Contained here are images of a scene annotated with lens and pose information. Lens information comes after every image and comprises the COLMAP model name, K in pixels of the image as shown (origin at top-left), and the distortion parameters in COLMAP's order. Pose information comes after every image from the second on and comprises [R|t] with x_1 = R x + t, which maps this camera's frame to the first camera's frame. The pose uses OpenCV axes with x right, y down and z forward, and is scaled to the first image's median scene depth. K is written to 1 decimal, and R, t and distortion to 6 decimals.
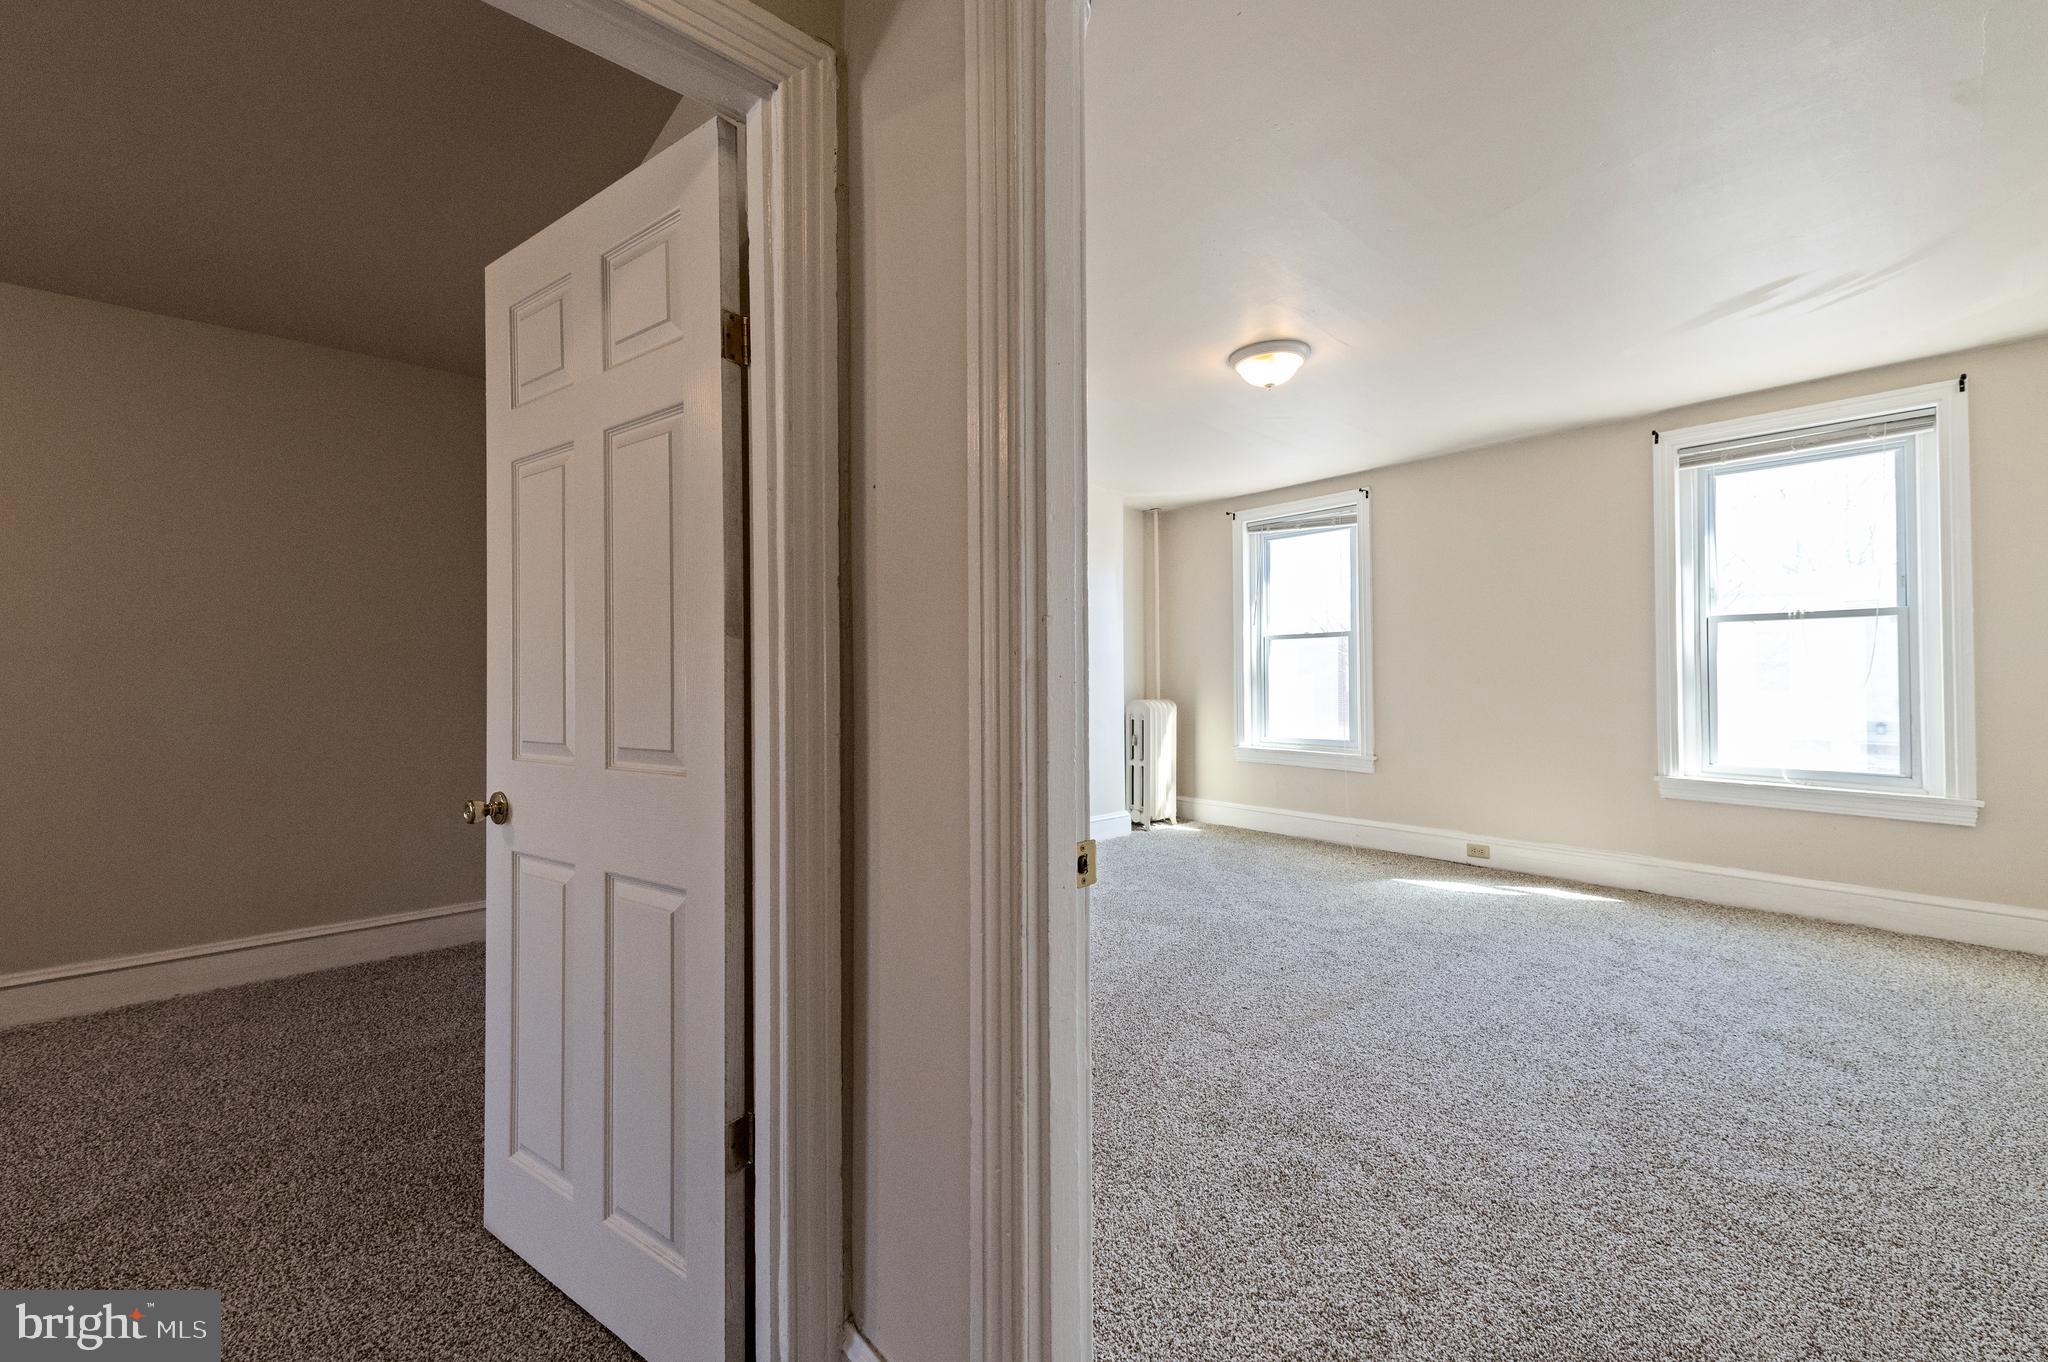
lens RADIAL K [[822.5, 0, 1022.4], [0, 822.5, 670.4], [0, 0, 1]] dist [0.011530, -0.001963]
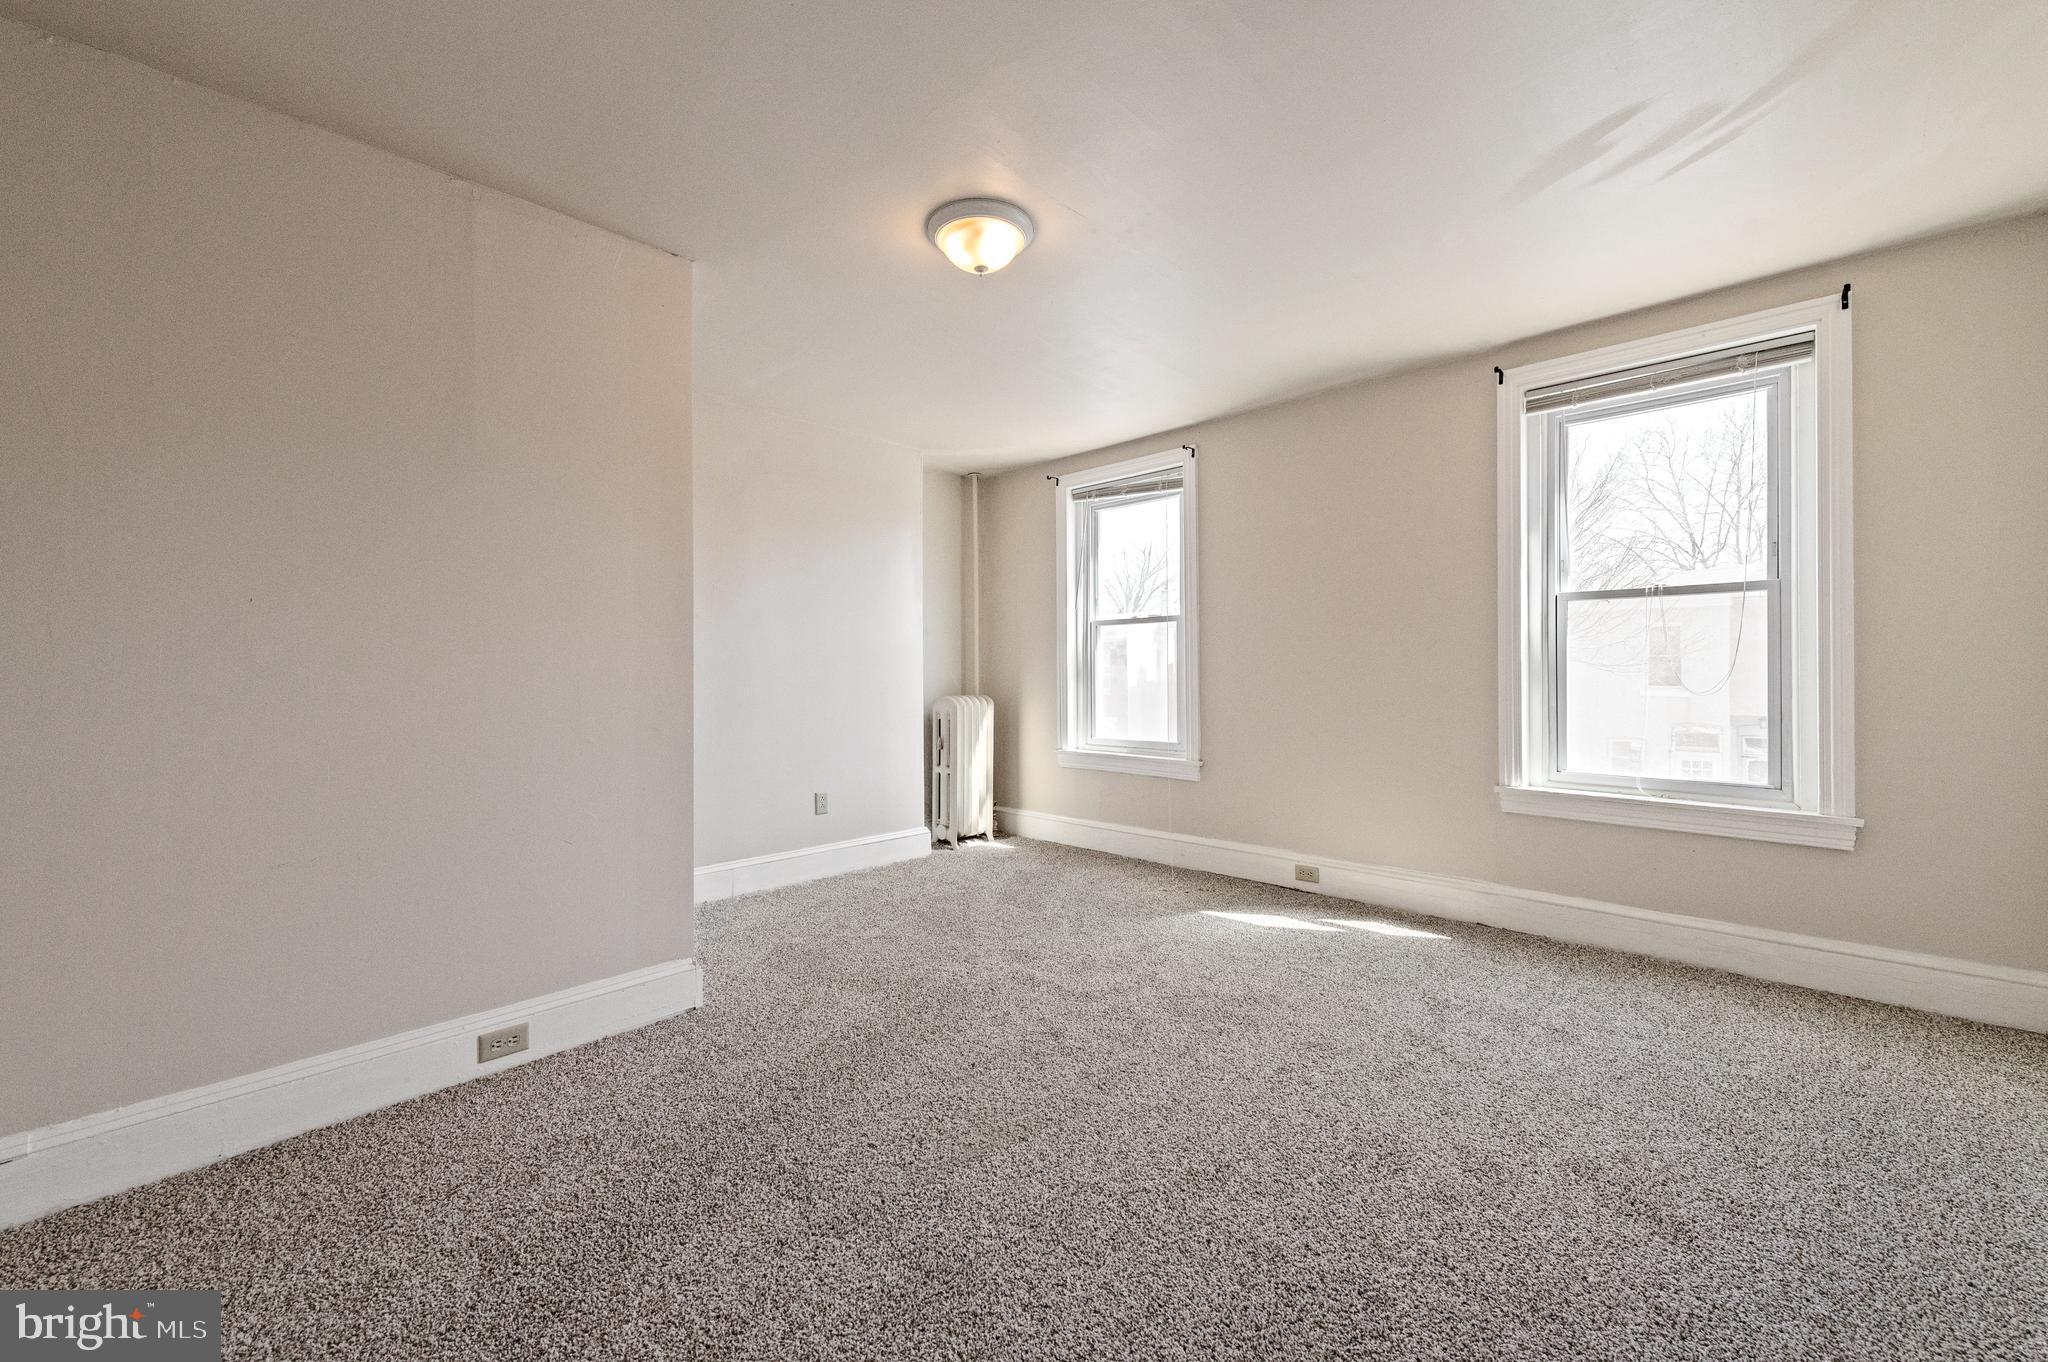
lens RADIAL K [[822.5, 0, 1026.7], [0, 822.5, 677.1], [0, 0, 1]] dist [0.011530, -0.001963]
pose [[0.997384, -0.000555, 0.072282, 0.259579], [-0.000347, 0.999922, 0.012456, 0.009149], [-0.072283, -0.012448, 0.997306, 0.231608]]
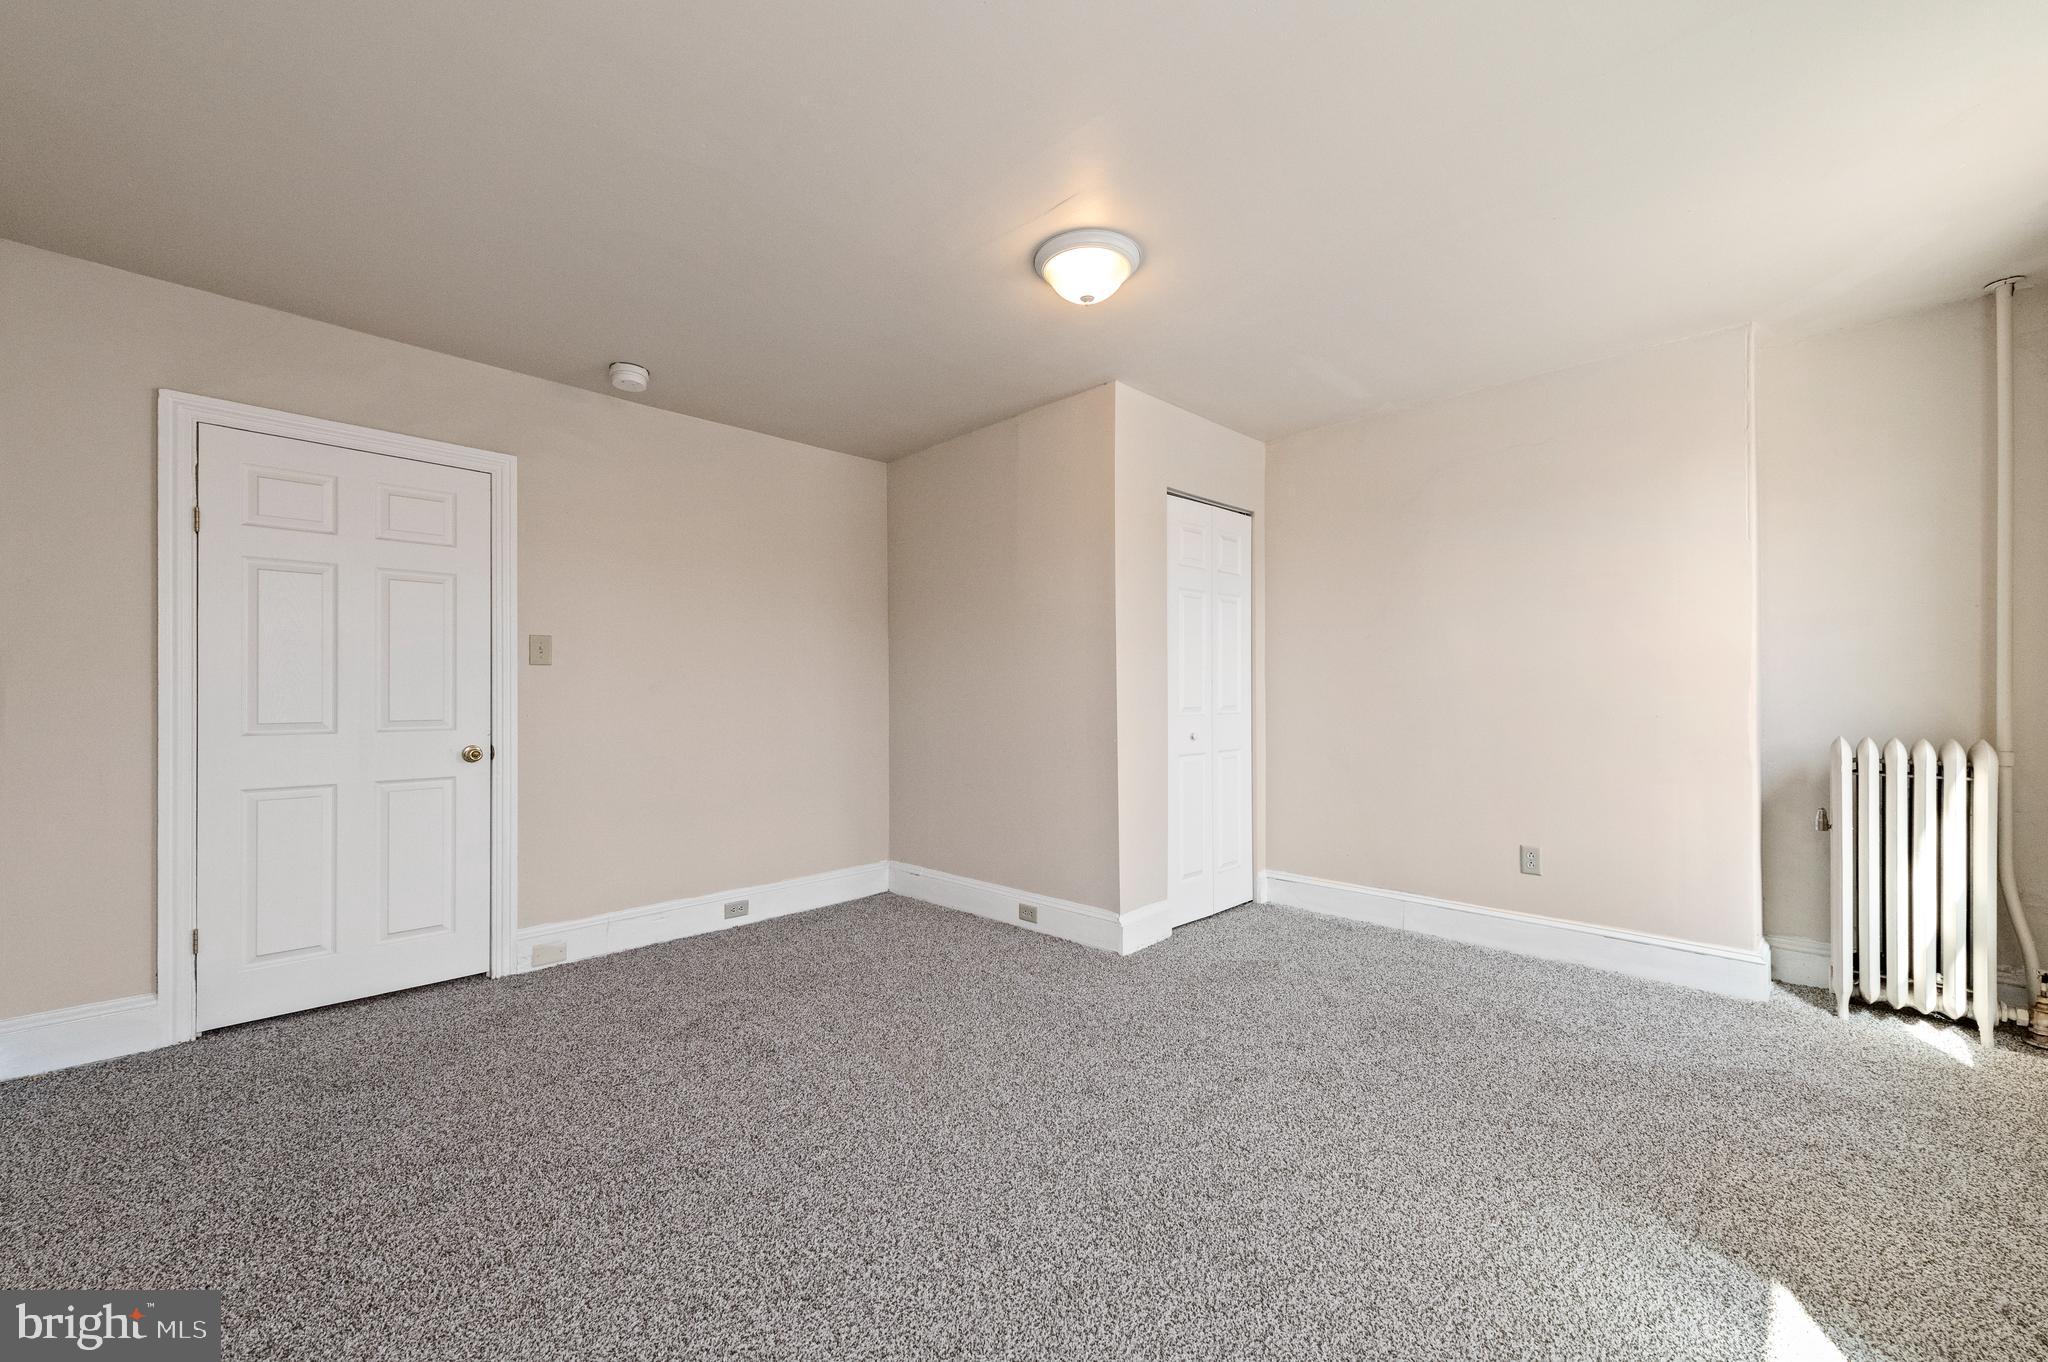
lens RADIAL K [[822.5, 0, 1033.4], [0, 822.5, 688.5], [0, 0, 1]] dist [0.011530, -0.001963]
pose [[0.056787, 0.005002, -0.998374, 3.323589], [0.011637, 0.999916, 0.005671, -0.030068], [0.998318, -0.011940, 0.056724, 2.873393]]
